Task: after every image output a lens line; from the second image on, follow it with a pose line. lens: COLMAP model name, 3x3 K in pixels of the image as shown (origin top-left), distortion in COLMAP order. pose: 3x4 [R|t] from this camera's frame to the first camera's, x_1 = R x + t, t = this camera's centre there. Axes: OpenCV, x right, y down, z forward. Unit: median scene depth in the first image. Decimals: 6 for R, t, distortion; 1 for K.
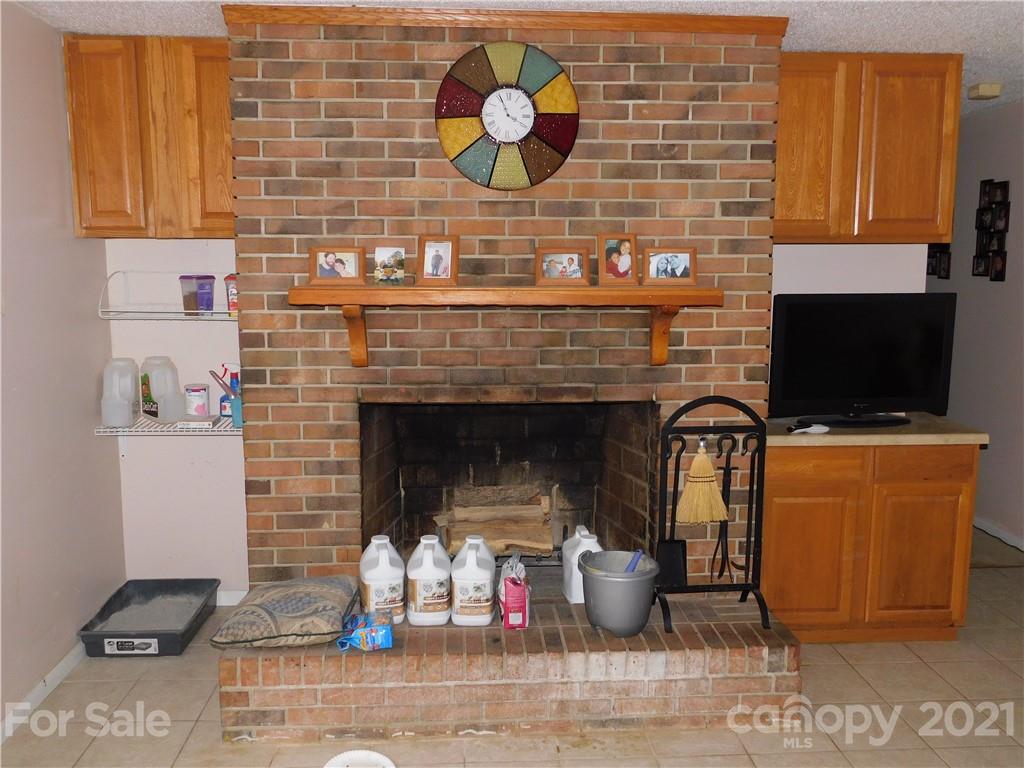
lens RADIAL K [[896.2, 0, 512.0], [0, 896.2, 384.0], [0, 0, 1]] dist [-0.007674, -0.004143]
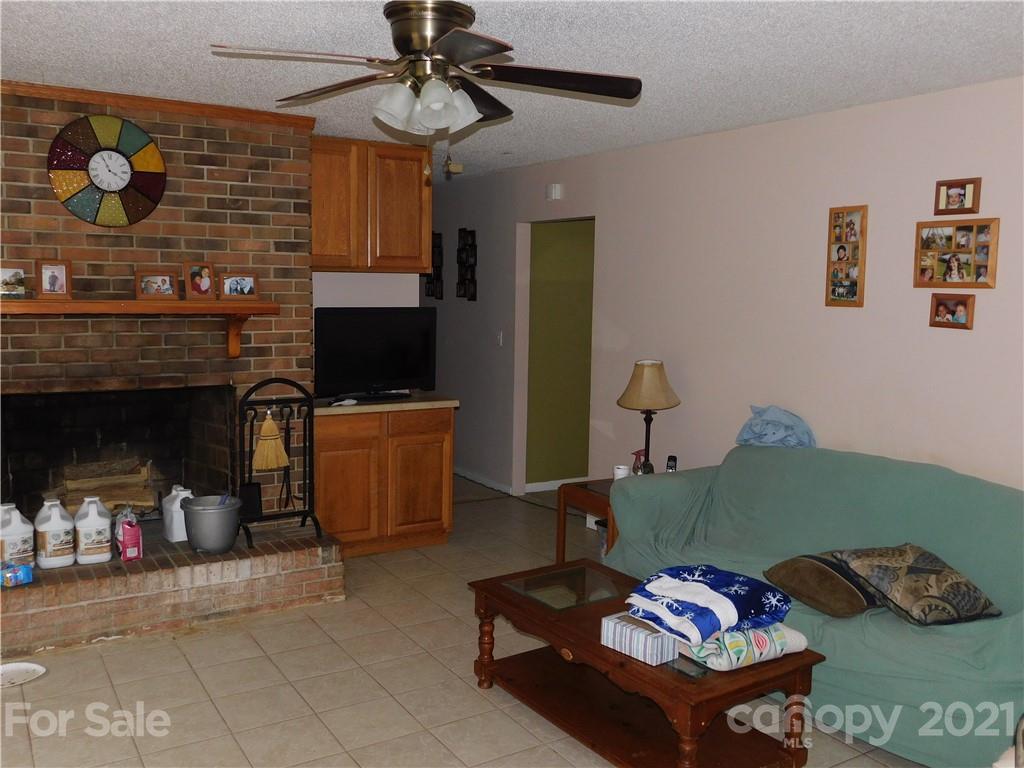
lens RADIAL K [[896.2, 0, 512.0], [0, 896.2, 384.0], [0, 0, 1]] dist [-0.007674, -0.004143]
pose [[0.879793, -0.037693, 0.473860, -0.115782], [0.050104, 0.998652, -0.013589, 0.059871], [-0.472709, 0.035698, 0.880495, -0.418126]]
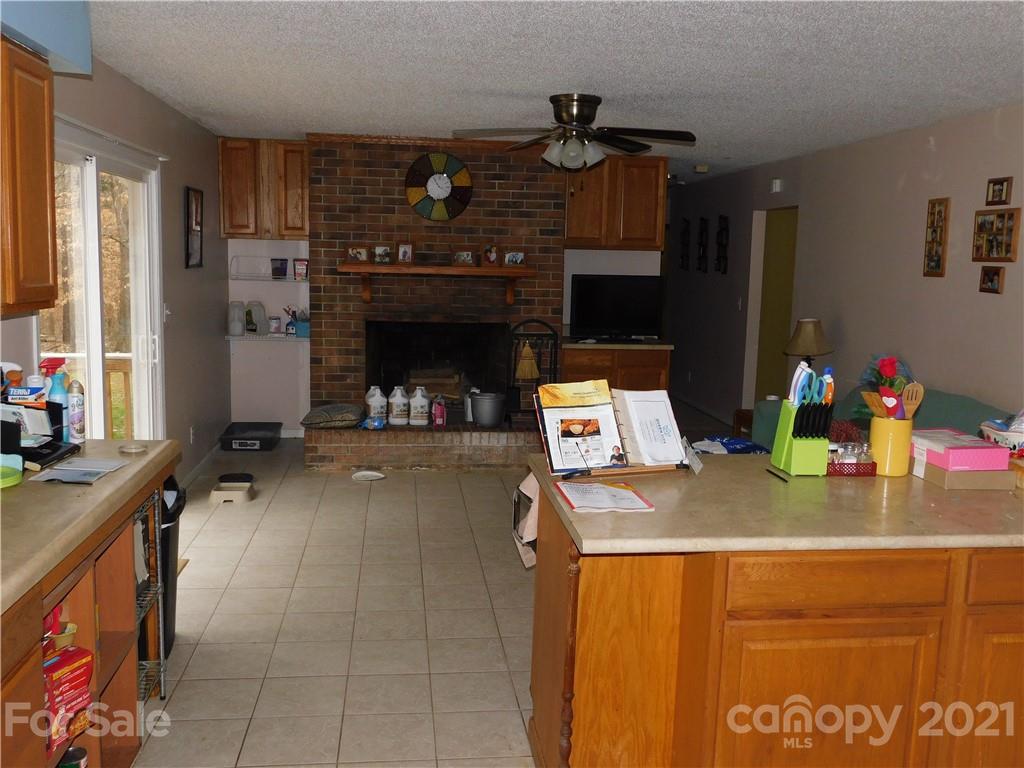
lens RADIAL K [[896.2, 0, 512.0], [0, 896.2, 384.0], [0, 0, 1]] dist [-0.007674, -0.004143]
pose [[0.997716, 0.013453, 0.066196, 0.033449], [-0.013544, 0.999908, 0.000913, 0.165075], [-0.066177, -0.001808, 0.997806, -1.128649]]
